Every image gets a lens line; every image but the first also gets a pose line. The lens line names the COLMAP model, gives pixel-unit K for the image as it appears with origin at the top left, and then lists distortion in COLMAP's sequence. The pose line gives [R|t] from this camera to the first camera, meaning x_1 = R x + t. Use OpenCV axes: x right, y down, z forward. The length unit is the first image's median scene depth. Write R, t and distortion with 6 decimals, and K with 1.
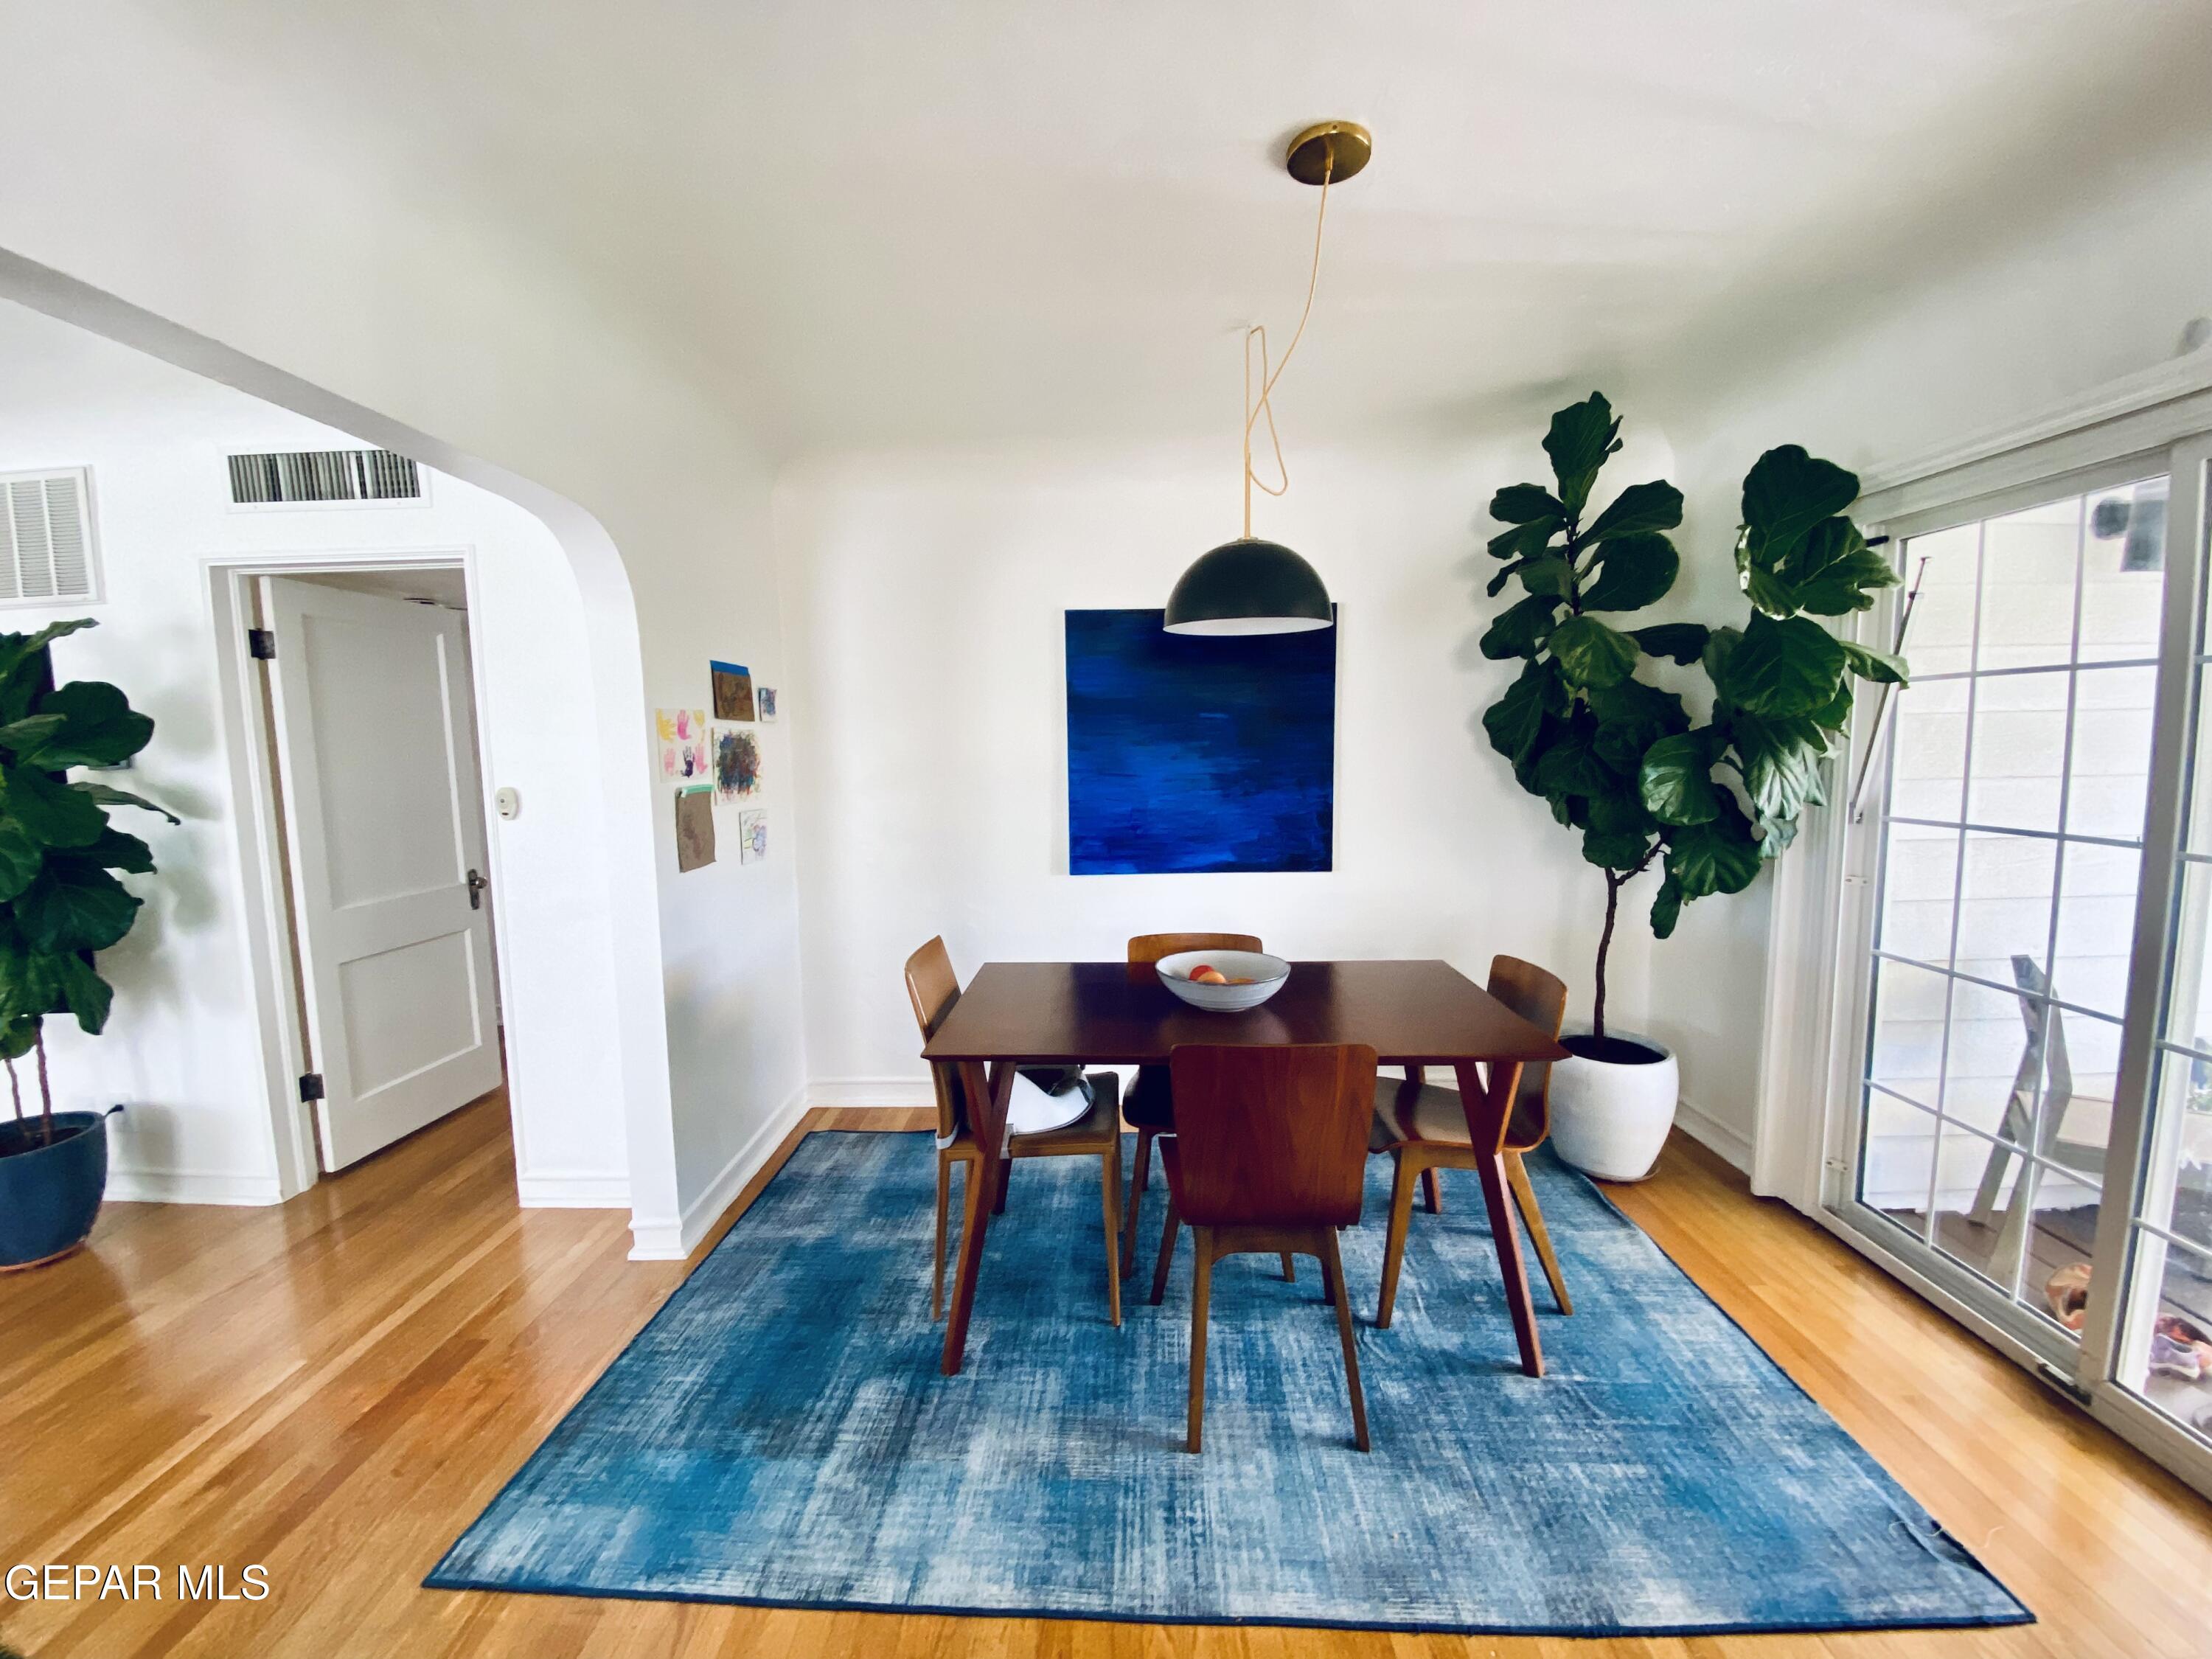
lens RADIAL K [[902.2, 0, 1101.2], [0, 902.2, 823.2], [0, 0, 1]] dist [-0.026943, -0.000032]
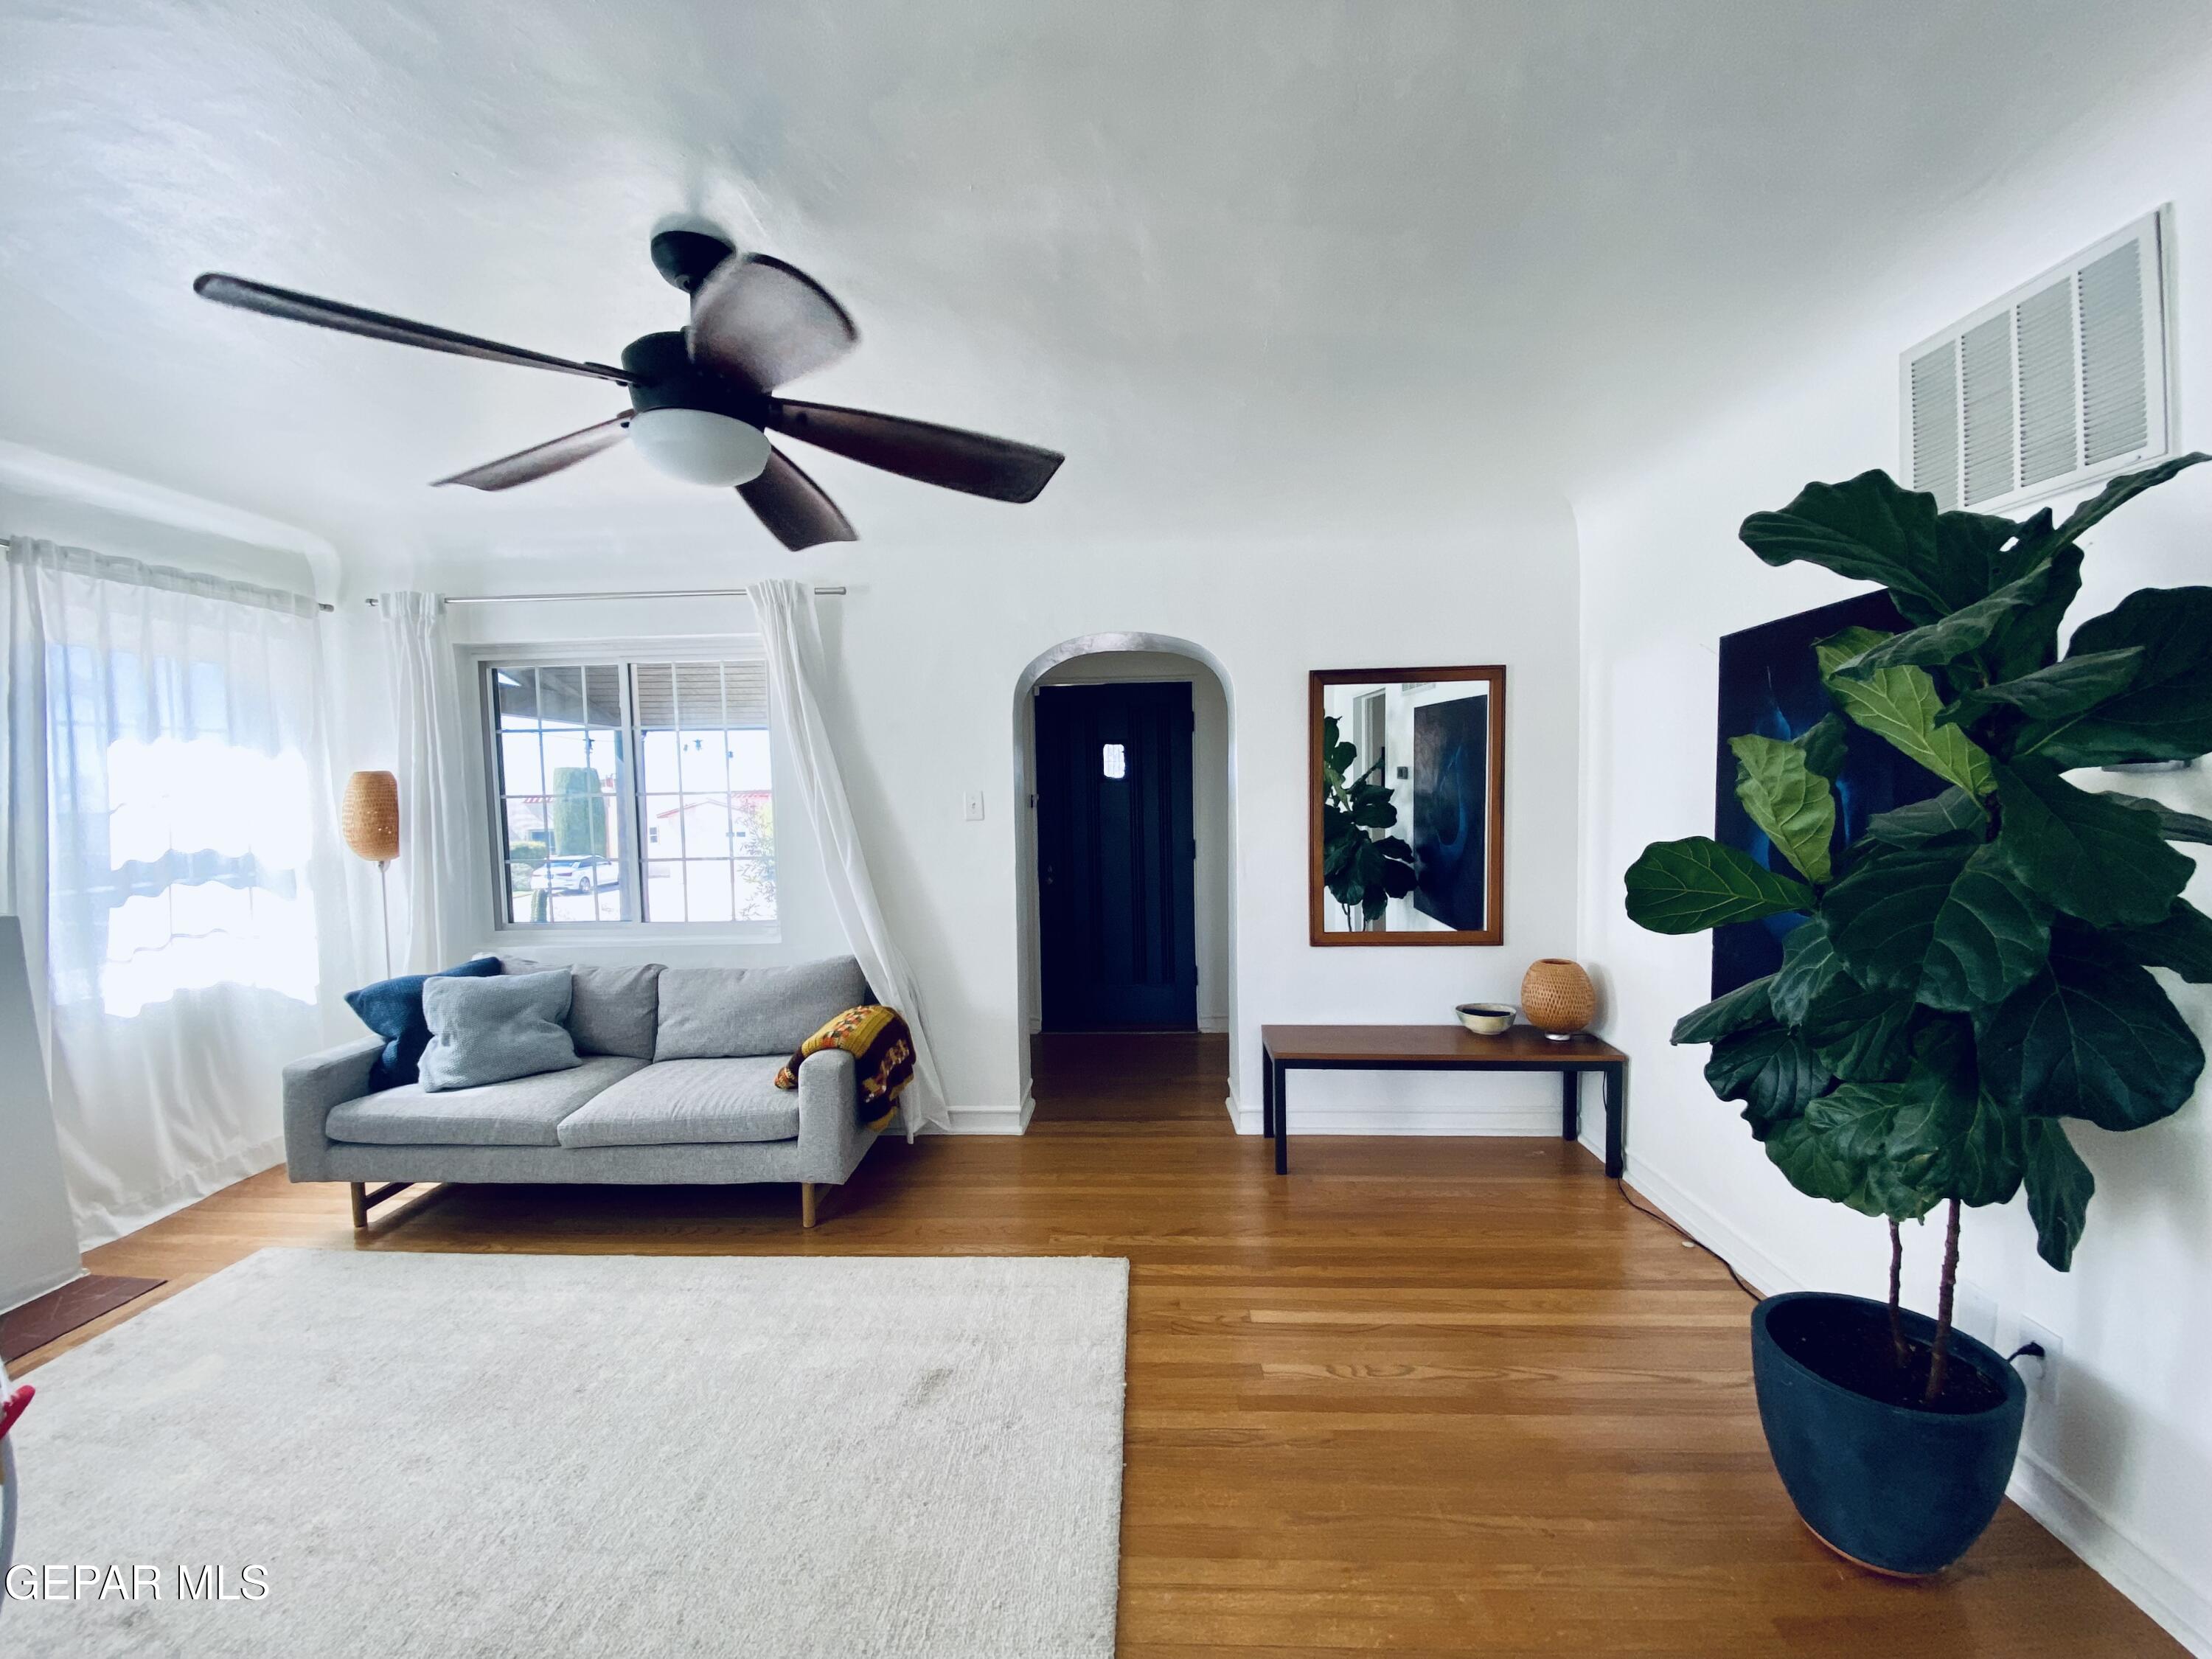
lens RADIAL K [[914.3, 0, 1106.0], [0, 914.3, 829.5], [0, 0, 1]] dist [0.000637, -0.011849]
pose [[-0.022660, 0.072080, -0.997141, -0.609327], [-0.084775, 0.993667, 0.073756, -0.012797], [0.996142, 0.086204, -0.016406, 0.401800]]
